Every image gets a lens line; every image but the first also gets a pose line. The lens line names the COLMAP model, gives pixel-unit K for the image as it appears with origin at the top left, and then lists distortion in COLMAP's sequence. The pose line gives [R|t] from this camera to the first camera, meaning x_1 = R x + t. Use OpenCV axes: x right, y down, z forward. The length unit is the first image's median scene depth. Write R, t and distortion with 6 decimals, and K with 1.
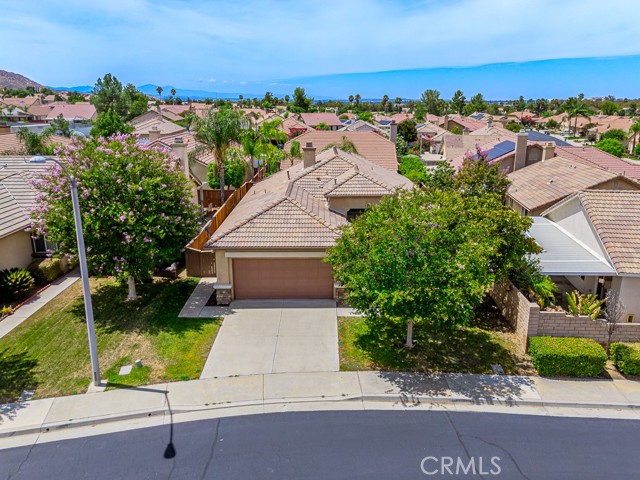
lens RADIAL K [[458.8, 0, 320.0], [0, 458.8, 240.0], [0, 0, 1]] dist [0.053151, -0.035897]
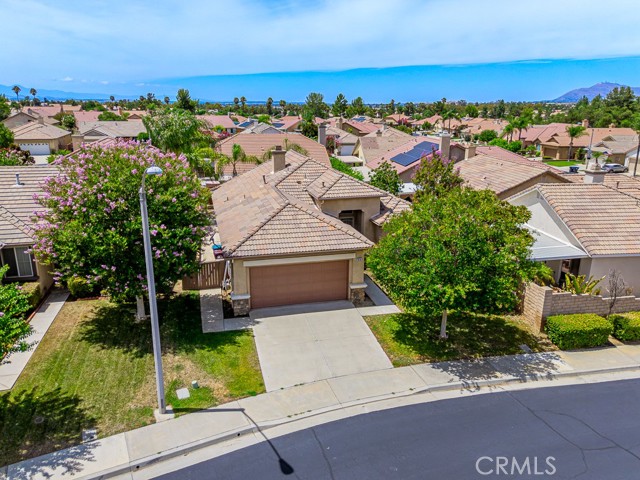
lens RADIAL K [[458.8, 0, 320.0], [0, 458.8, 240.0], [0, 0, 1]] dist [0.053151, -0.035897]
pose [[0.974635, -0.061531, 0.215174, -0.303155], [0.062594, 0.998037, 0.001878, -0.011874], [-0.214867, 0.011638, 0.976574, 0.022252]]
